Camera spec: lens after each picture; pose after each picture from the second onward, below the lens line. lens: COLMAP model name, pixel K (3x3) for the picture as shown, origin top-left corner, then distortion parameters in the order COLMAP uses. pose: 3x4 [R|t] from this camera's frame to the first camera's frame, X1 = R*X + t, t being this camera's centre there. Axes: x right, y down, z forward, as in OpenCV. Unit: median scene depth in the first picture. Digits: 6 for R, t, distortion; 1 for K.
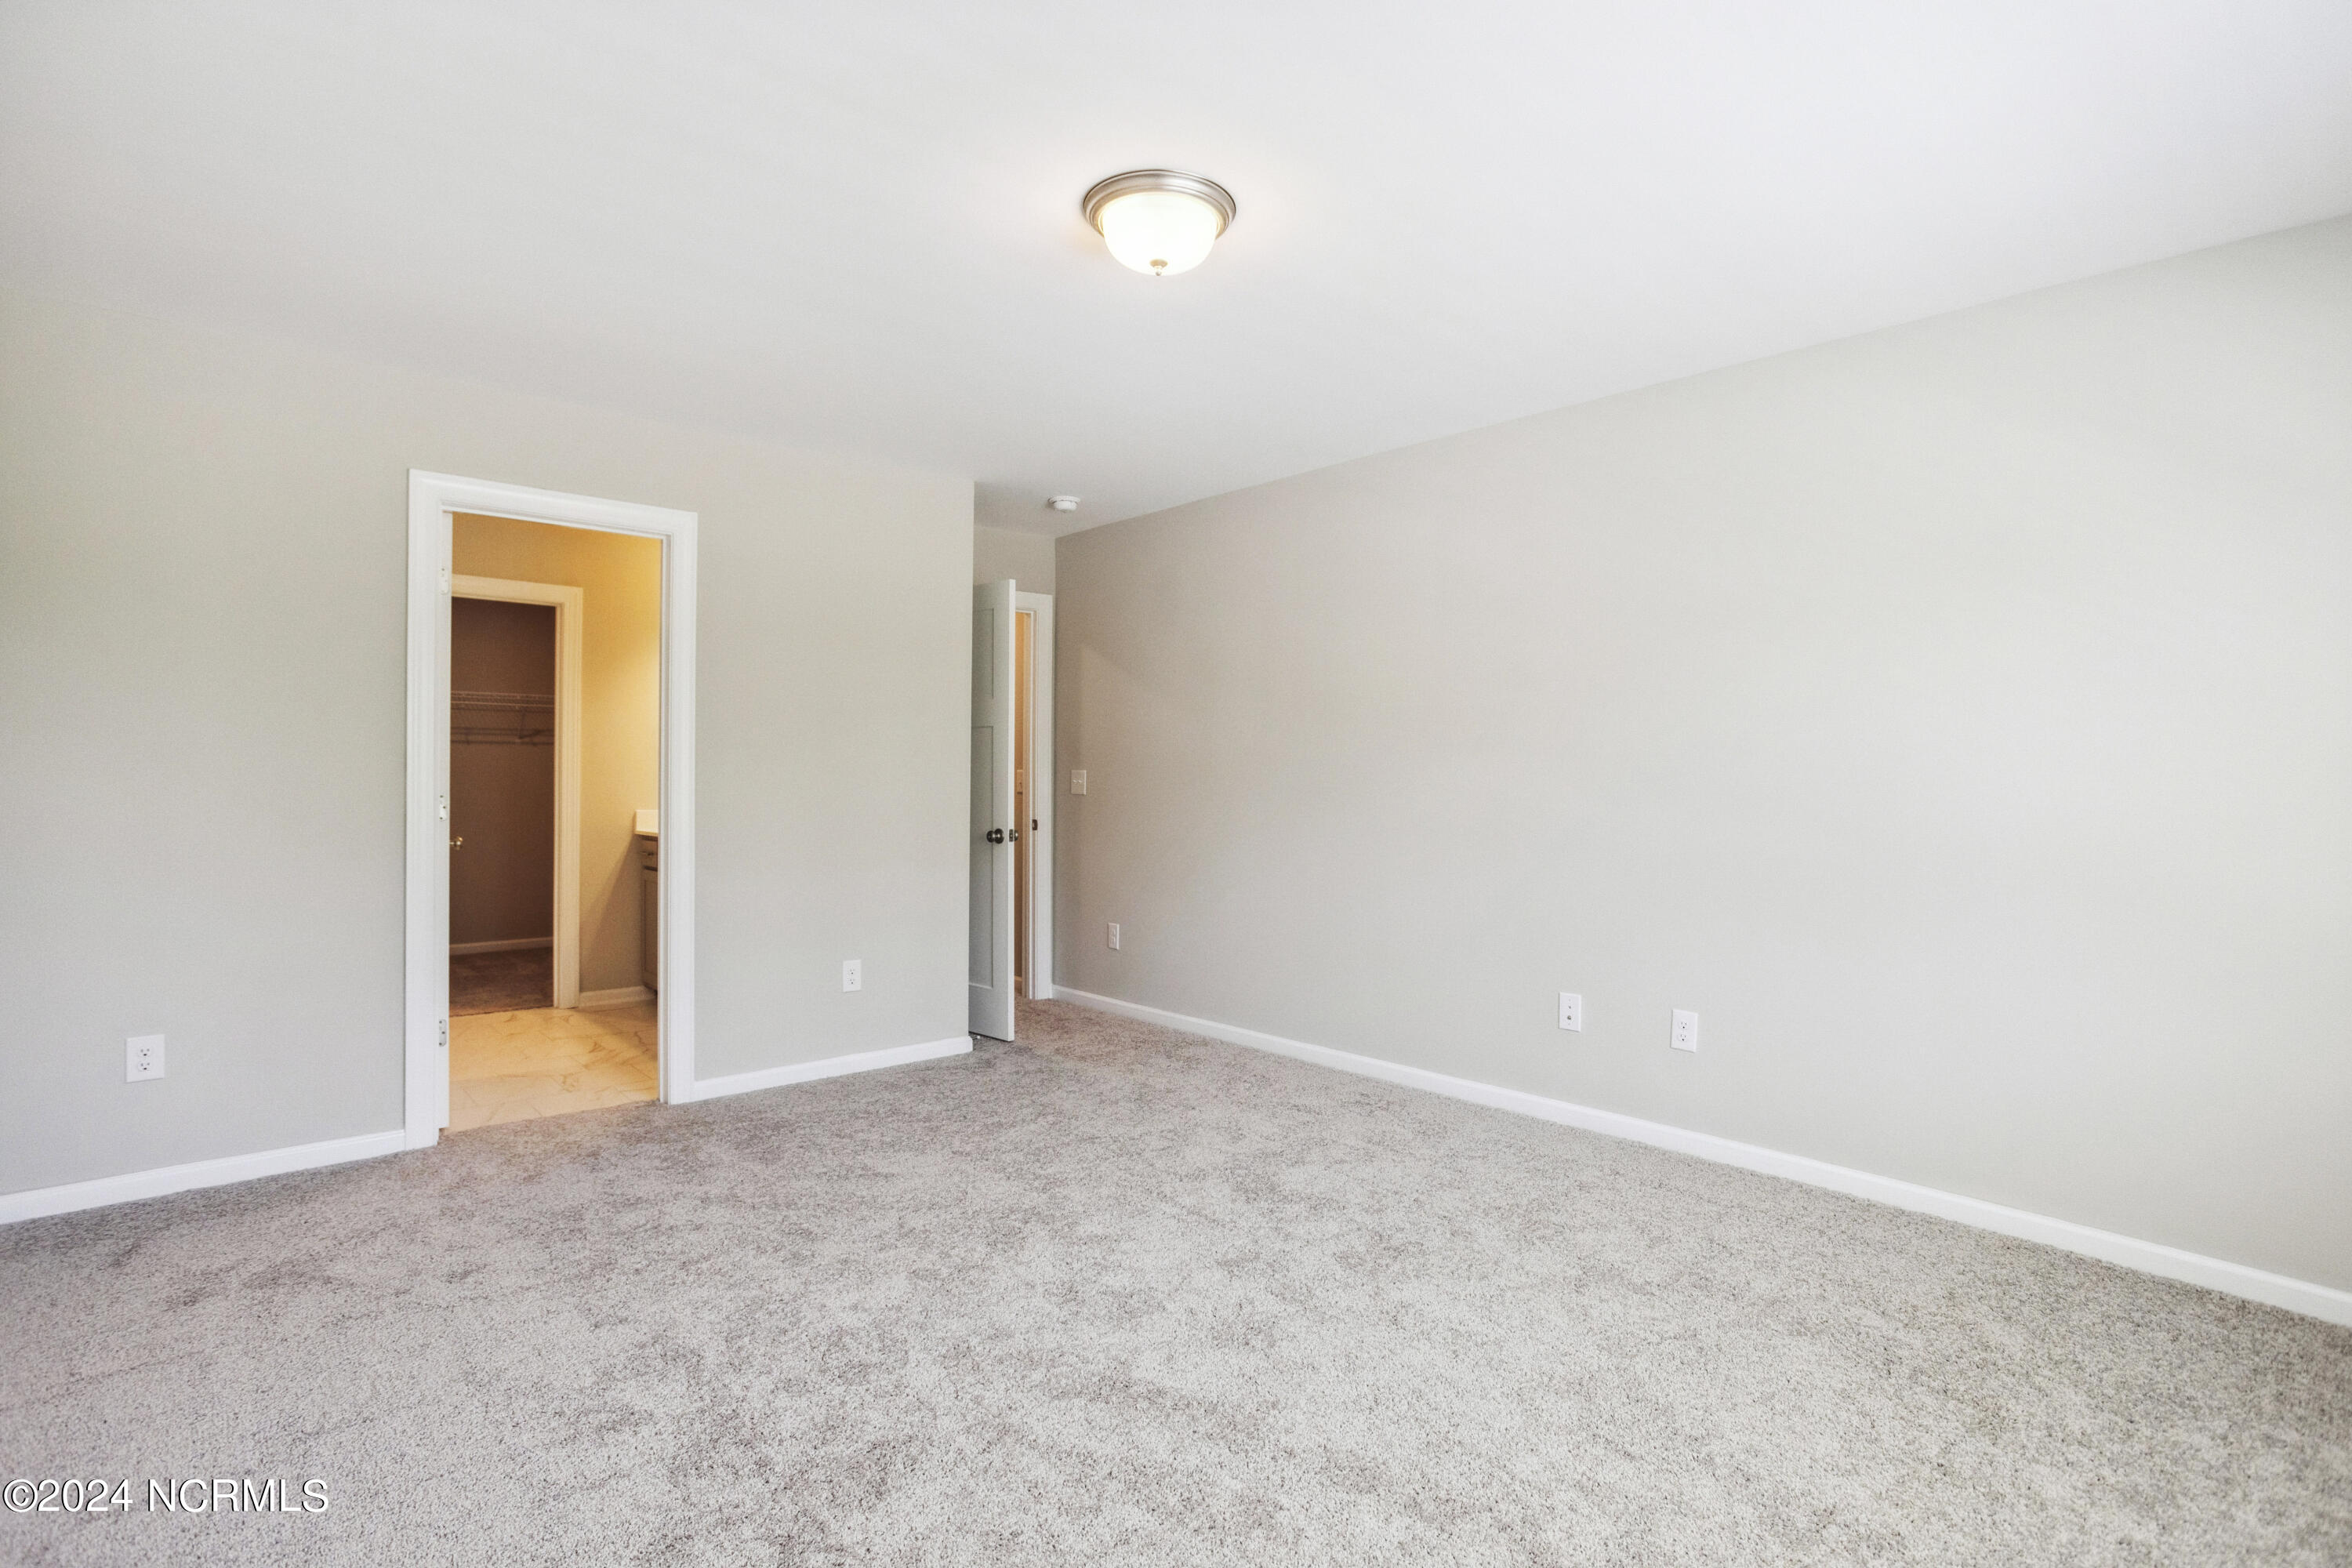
lens RADIAL K [[1138.2, 0, 1168.2], [0, 1138.2, 784.7], [0, 0, 1]] dist [-0.026059, 0.000688]
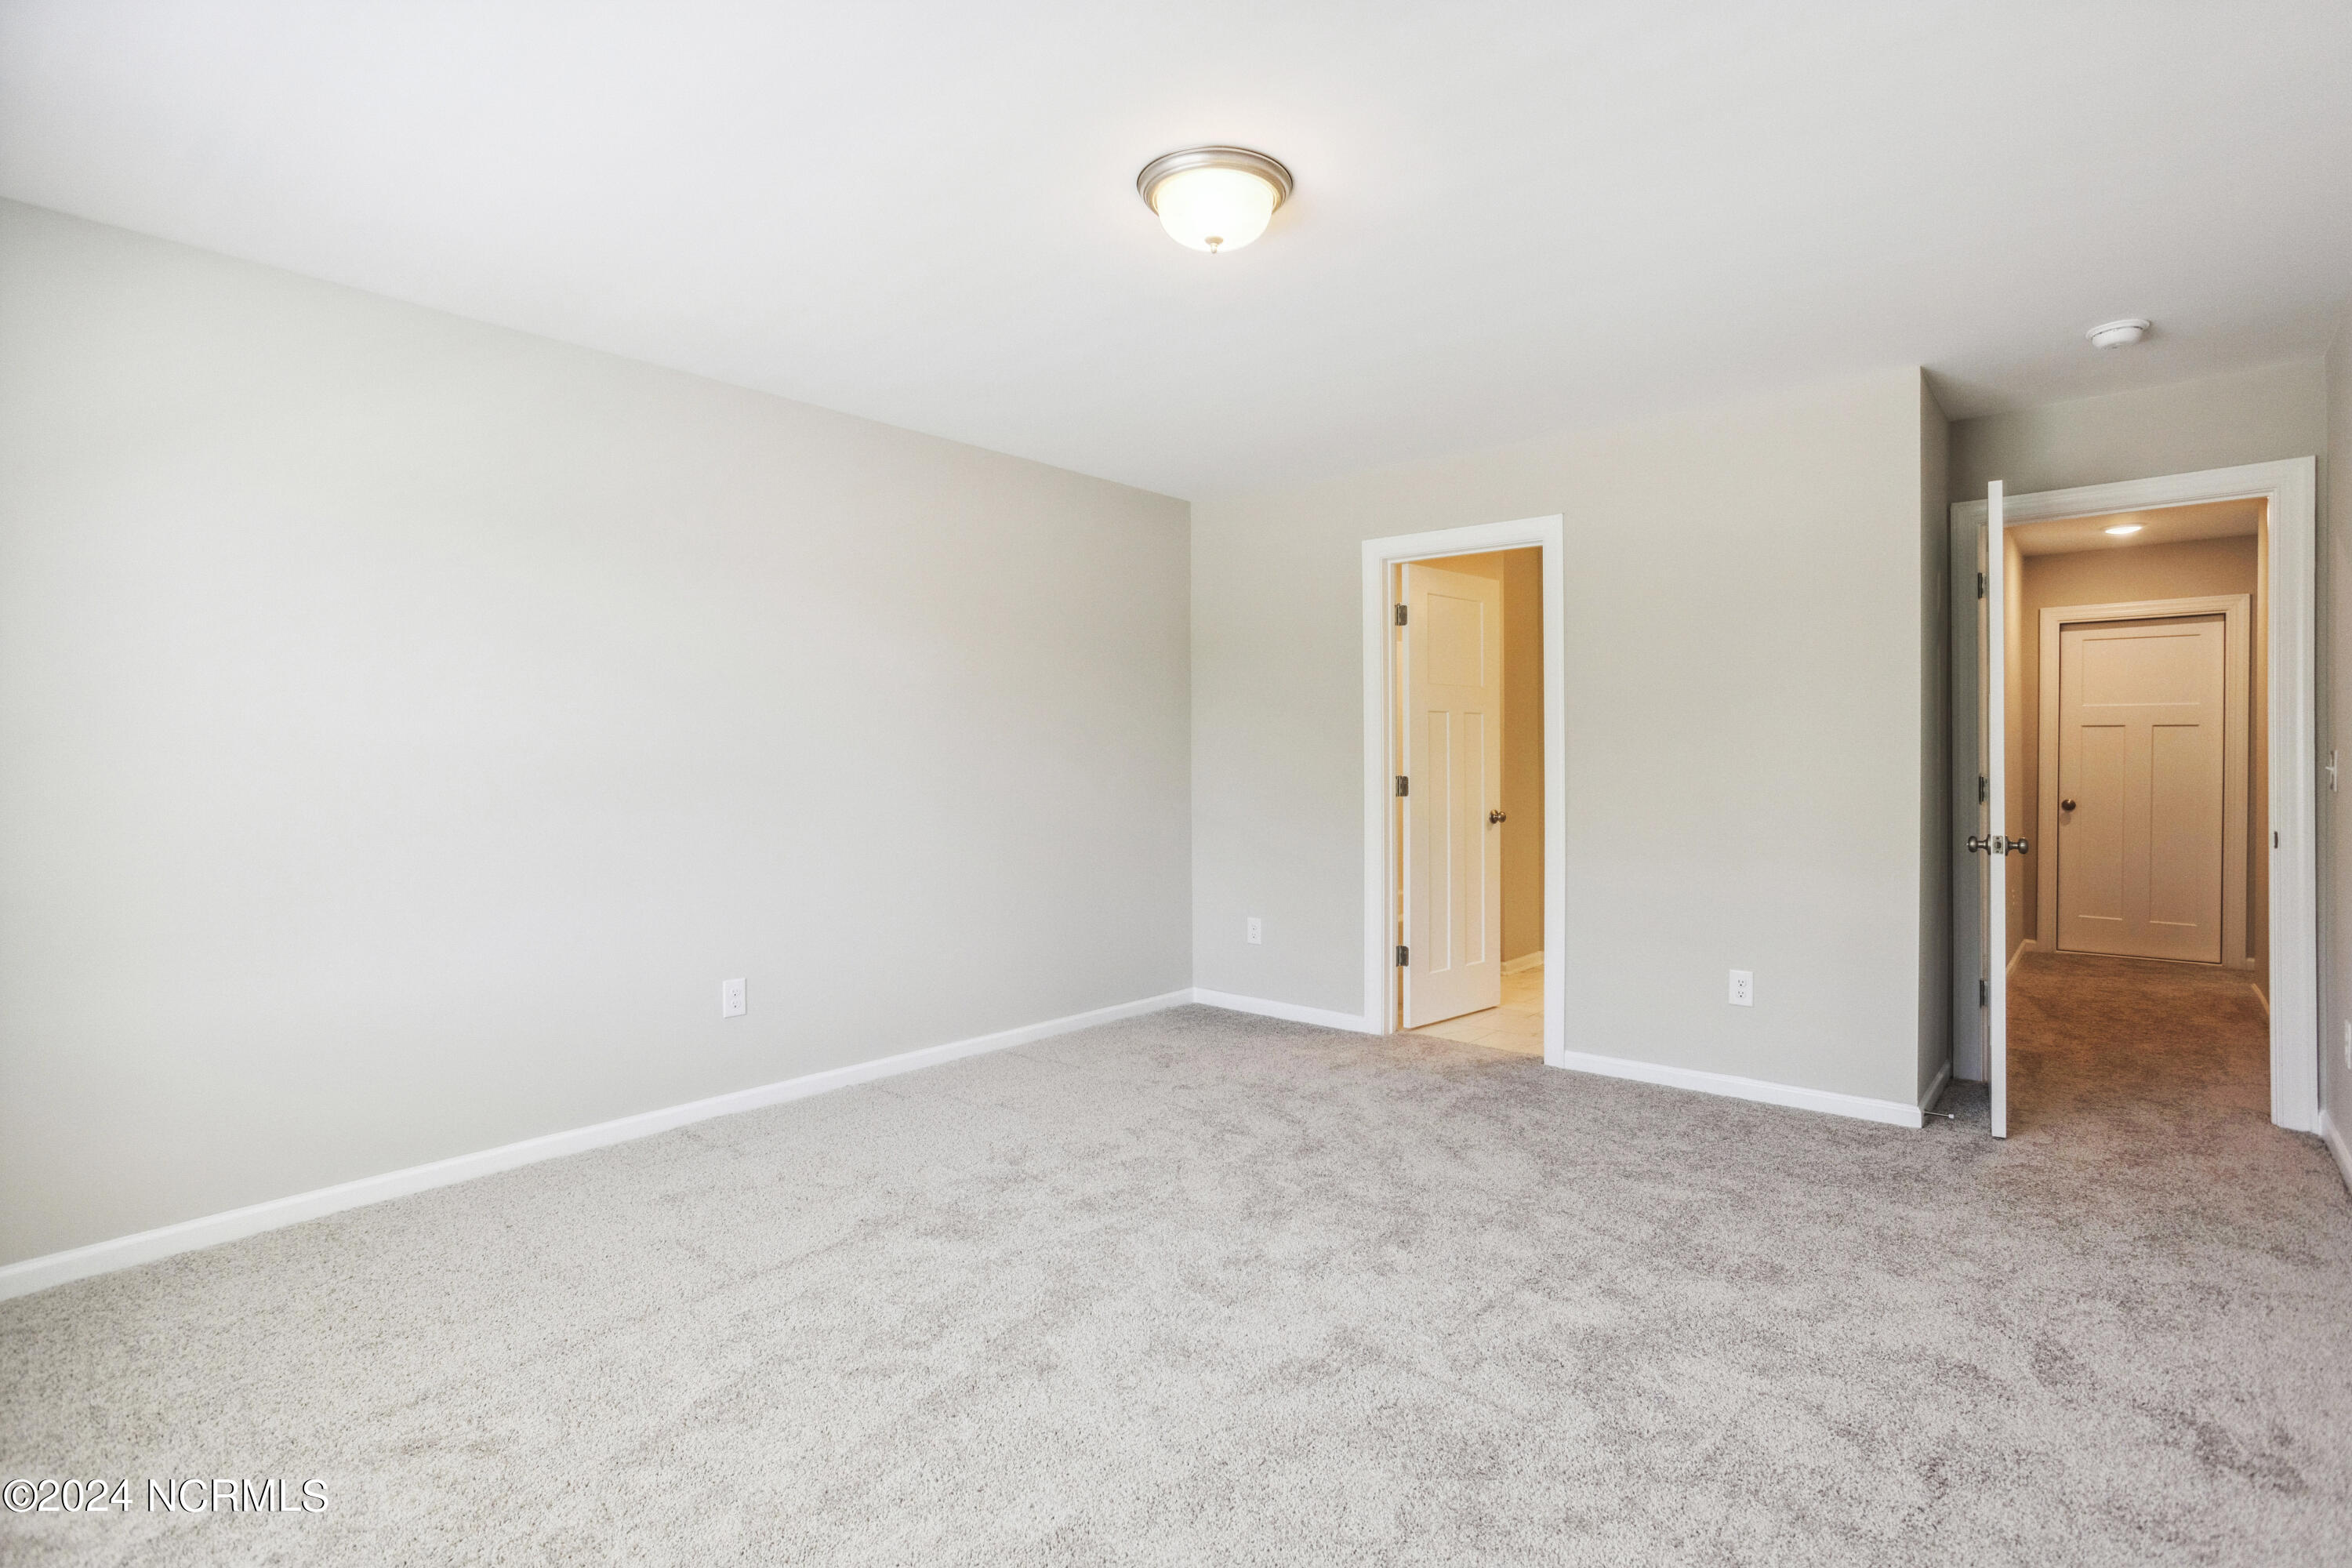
lens RADIAL K [[1138.2, 0, 1190.7], [0, 1138.2, 770.7], [0, 0, 1]] dist [-0.026059, 0.000688]
pose [[0.139639, 0.003847, -0.990195, 0.691435], [-0.001526, 0.999992, 0.003669, -0.002346], [0.990201, 0.000999, 0.139644, 0.600395]]
